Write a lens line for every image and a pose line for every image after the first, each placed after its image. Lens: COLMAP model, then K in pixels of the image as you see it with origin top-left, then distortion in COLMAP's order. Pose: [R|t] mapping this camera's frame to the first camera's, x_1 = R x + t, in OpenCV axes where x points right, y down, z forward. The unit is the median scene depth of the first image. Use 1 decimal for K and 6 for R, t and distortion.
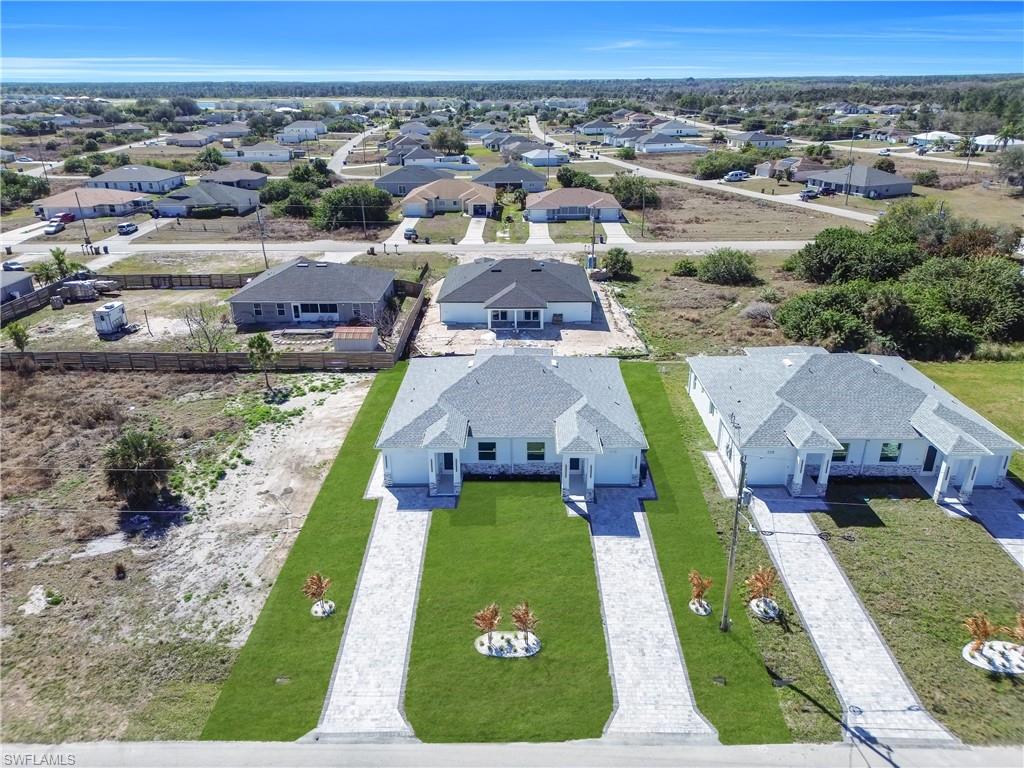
lens RADIAL K [[709.7, 0, 511.1], [0, 709.7, 388.5], [0, 0, 1]] dist [0.067540, -0.074727]
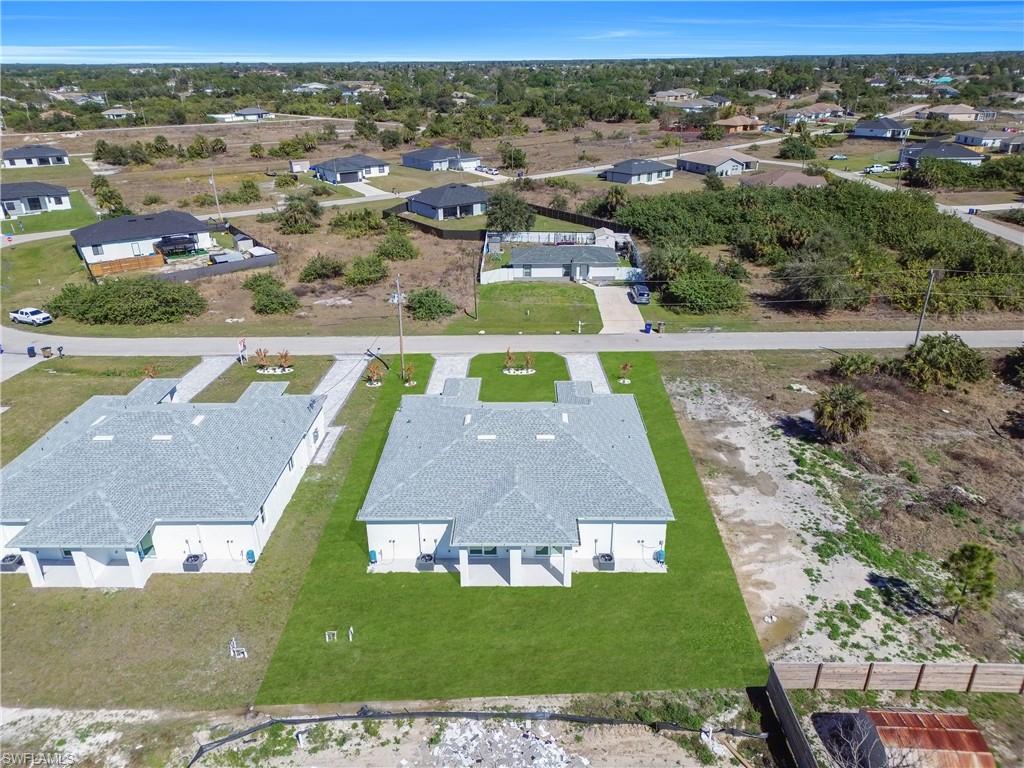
lens RADIAL K [[709.7, 0, 511.1], [0, 709.7, 388.5], [0, 0, 1]] dist [0.067540, -0.074727]
pose [[-0.999825, 0.017135, 0.007551, 0.000979], [0.017110, 0.672159, 0.740209, -0.470655], [0.007608, 0.740209, -0.672334, 1.051509]]
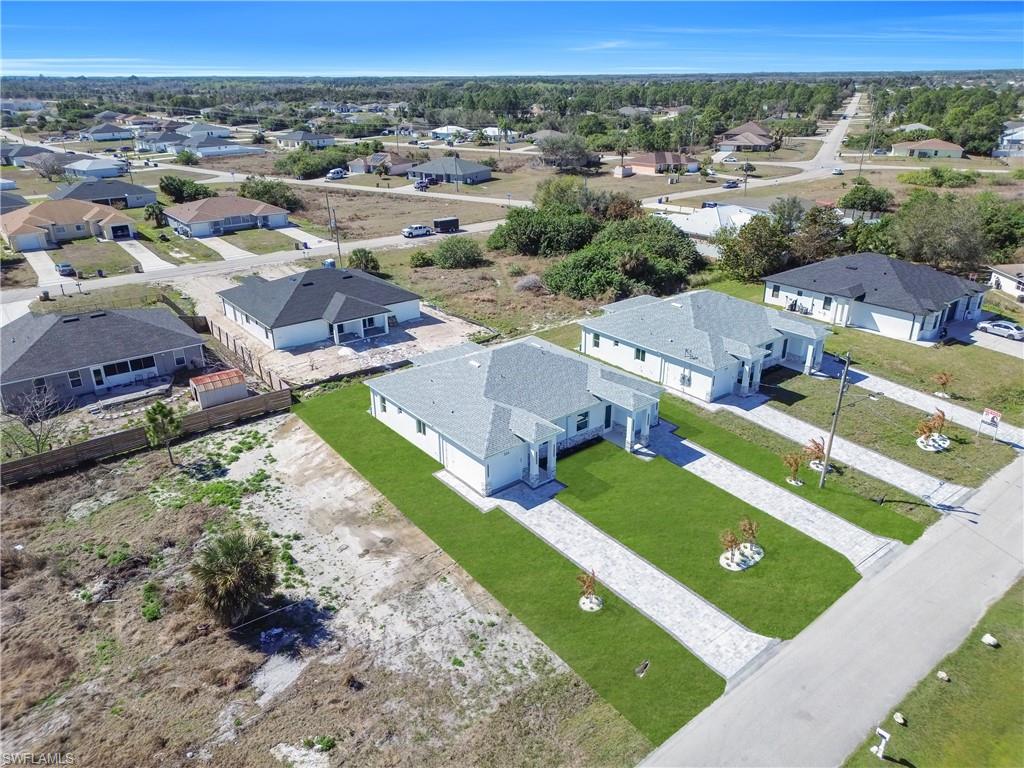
lens RADIAL K [[709.7, 0, 511.1], [0, 709.7, 388.5], [0, 0, 1]] dist [0.067540, -0.074727]
pose [[0.773735, -0.249886, 0.582144, -0.417293], [0.249624, 0.964833, 0.082376, -0.048307], [-0.582256, 0.081579, 0.808902, 0.105771]]
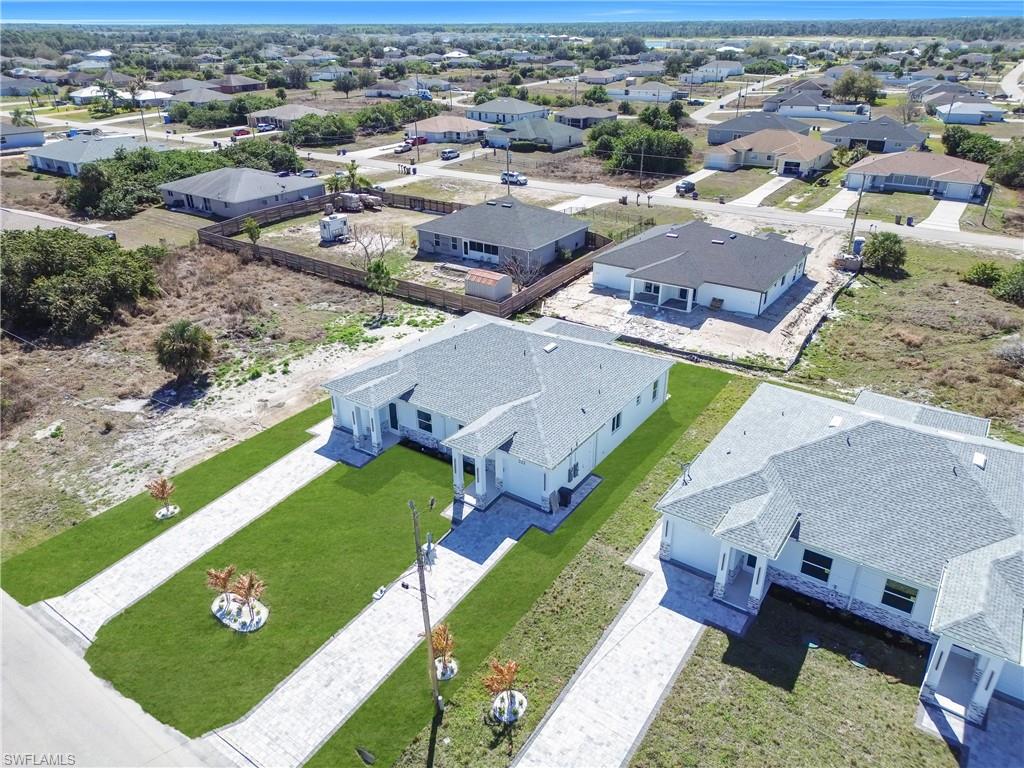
lens RADIAL K [[709.7, 0, 511.1], [0, 709.7, 388.5], [0, 0, 1]] dist [0.067540, -0.074727]
pose [[0.829413, 0.255073, -0.497002, 0.312414], [-0.220091, 0.966919, 0.128951, -0.059275], [0.513453, 0.002432, 0.858115, 0.164780]]
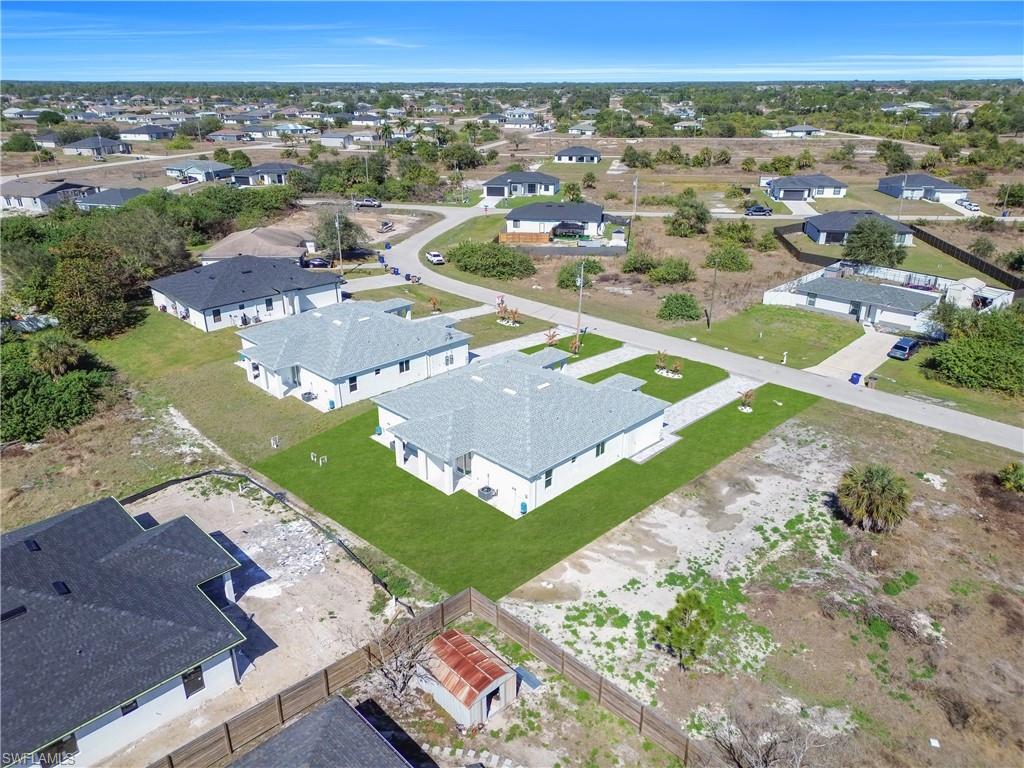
lens RADIAL K [[709.7, 0, 511.1], [0, 709.7, 388.5], [0, 0, 1]] dist [0.067540, -0.074727]
pose [[-0.717324, -0.265250, 0.644274, -0.456741], [0.281027, 0.735994, 0.615903, -0.451567], [-0.637550, 0.622860, -0.453404, 1.010632]]
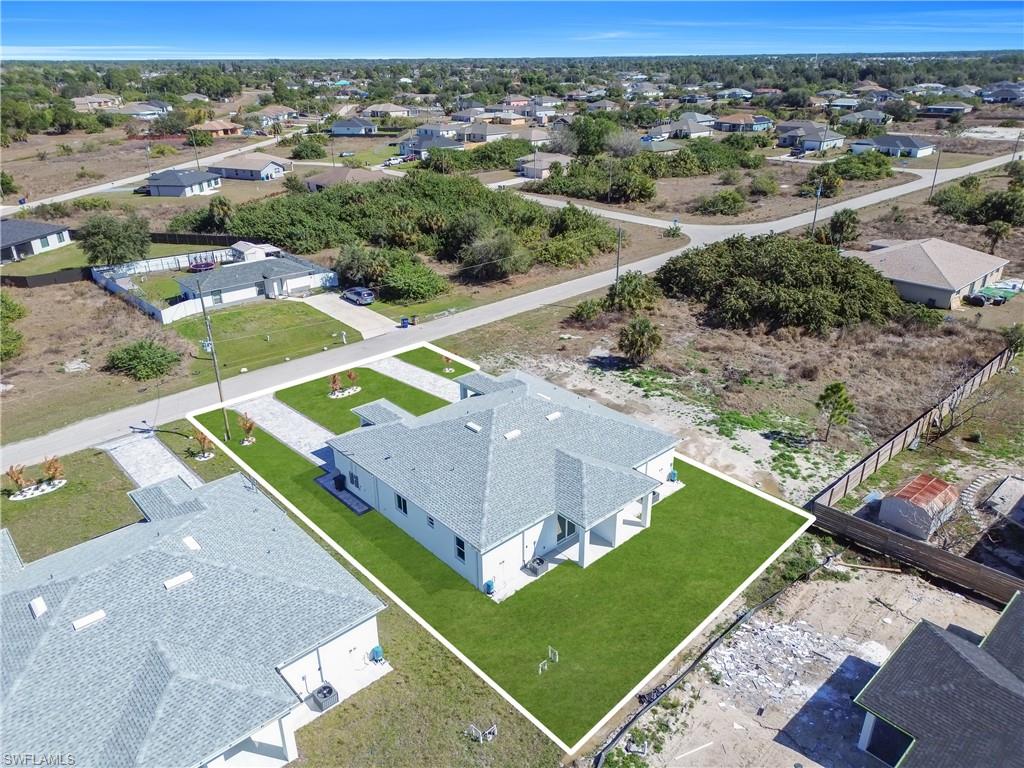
lens RADIAL K [[709.7, 0, 511.1], [0, 709.7, 388.5], [0, 0, 1]] dist [0.067540, -0.074727]
pose [[-0.728661, 0.298651, -0.616328, 0.360079], [-0.257019, 0.714898, 0.650278, -0.422154], [0.634818, 0.632241, -0.444159, 0.930518]]
